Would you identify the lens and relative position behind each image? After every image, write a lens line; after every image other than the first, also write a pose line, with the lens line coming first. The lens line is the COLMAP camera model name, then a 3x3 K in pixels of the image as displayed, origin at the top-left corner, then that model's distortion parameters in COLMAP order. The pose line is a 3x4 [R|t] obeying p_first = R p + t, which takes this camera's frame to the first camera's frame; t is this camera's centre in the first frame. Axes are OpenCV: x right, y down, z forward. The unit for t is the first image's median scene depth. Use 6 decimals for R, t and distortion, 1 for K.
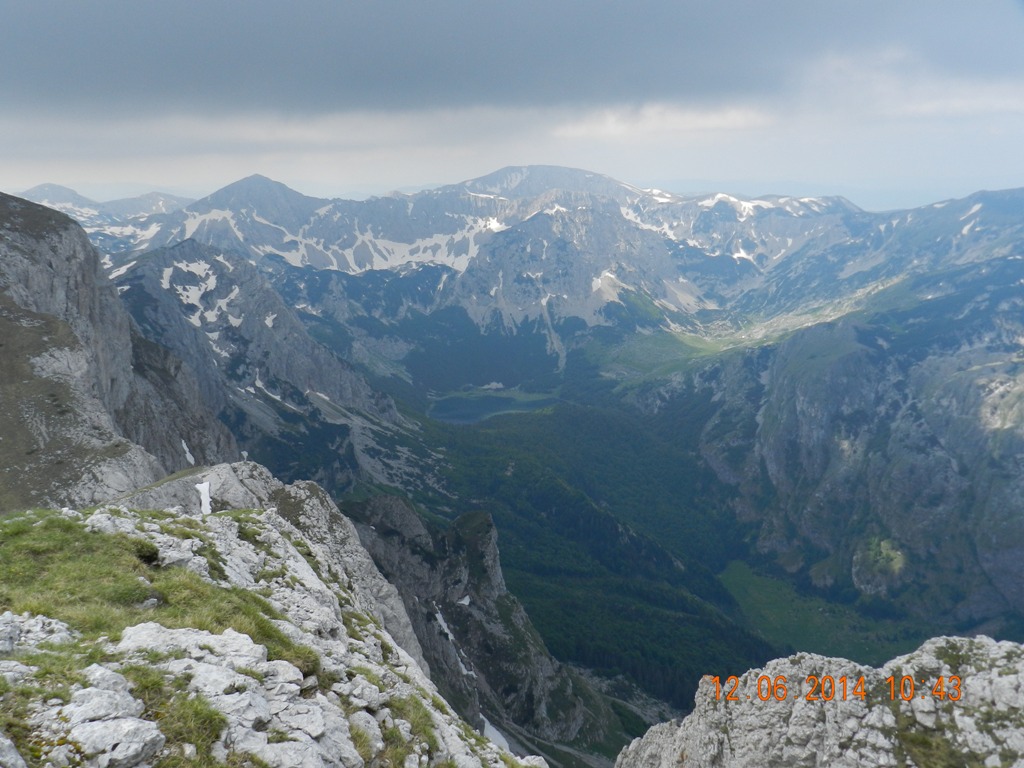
lens RADIAL K [[968.3, 0, 506.1], [0, 968.3, 381.5], [0, 0, 1]] dist [0.006575, 0.000000]
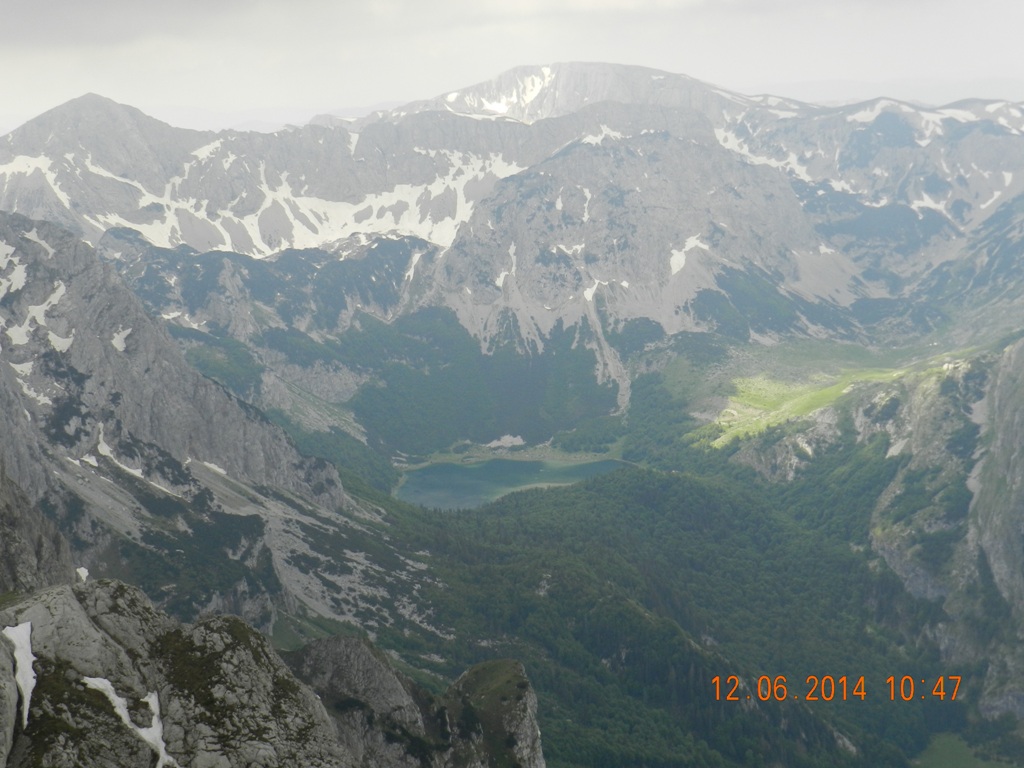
lens RADIAL K [[1512.6, 0, 453.8], [0, 1512.6, 405.7], [0, 0, 1]] dist [0.002334, 0.000000]
pose [[0.999401, -0.032085, -0.012992, -0.032886], [0.031667, 0.999012, -0.031165, 0.010293], [0.013979, 0.030735, 0.999430, 0.097414]]
